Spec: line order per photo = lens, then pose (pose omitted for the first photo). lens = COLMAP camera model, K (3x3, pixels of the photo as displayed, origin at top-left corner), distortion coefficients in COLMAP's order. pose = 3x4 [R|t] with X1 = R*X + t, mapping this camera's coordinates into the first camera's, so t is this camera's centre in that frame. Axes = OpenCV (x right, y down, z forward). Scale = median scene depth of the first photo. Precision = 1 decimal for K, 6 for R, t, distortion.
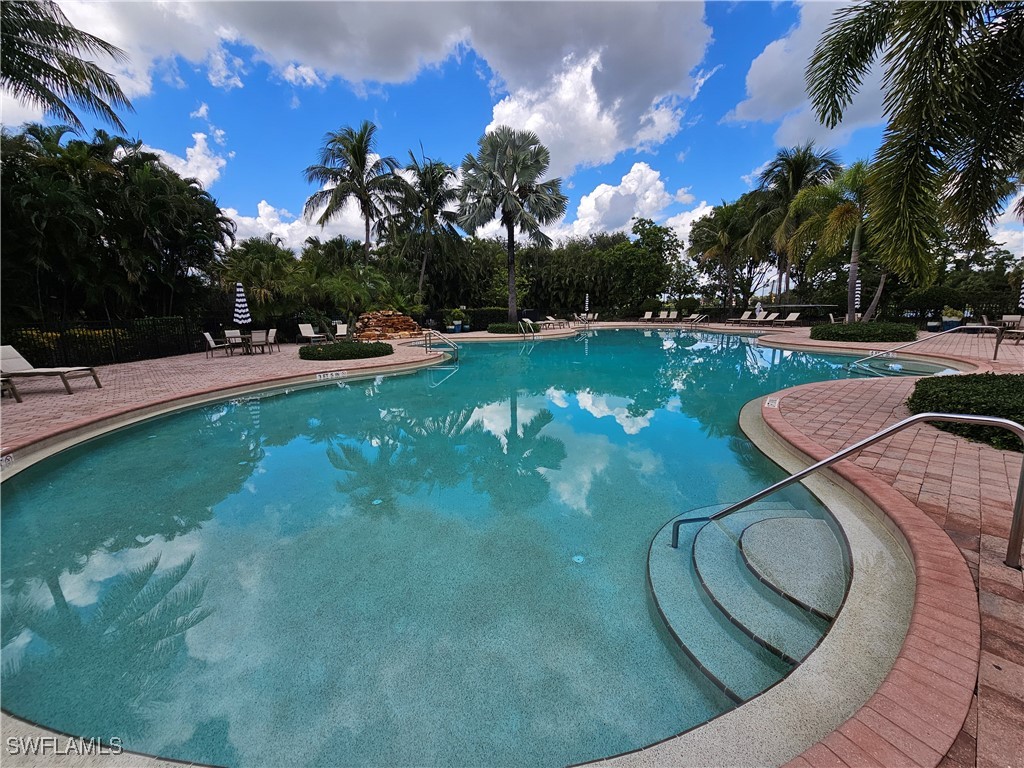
lens RADIAL K [[414.6, 0, 508.9], [0, 414.6, 385.5], [0, 0, 1]] dist [-0.003221, 0.000299]
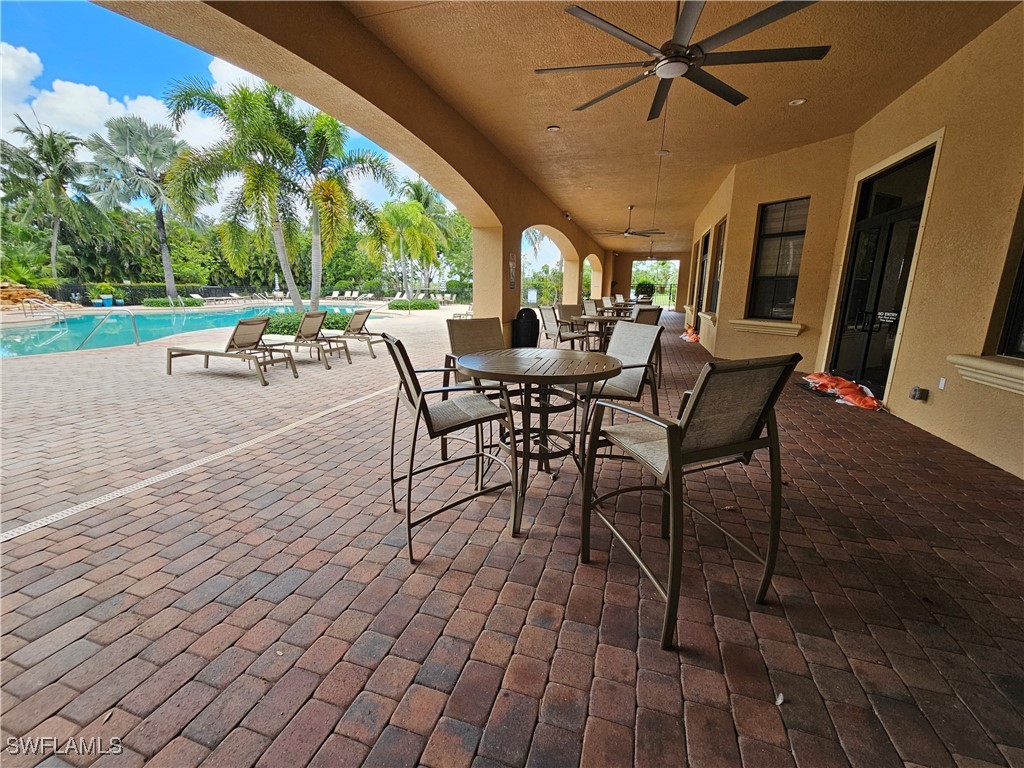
lens RADIAL K [[414.6, 0, 510.1], [0, 414.6, 379.2], [0, 0, 1]] dist [-0.003221, 0.000299]
pose [[0.858672, -0.081720, 0.505968, 0.142281], [0.067306, 0.996637, 0.046745, 0.050175], [-0.508087, -0.006084, 0.861284, -0.273231]]
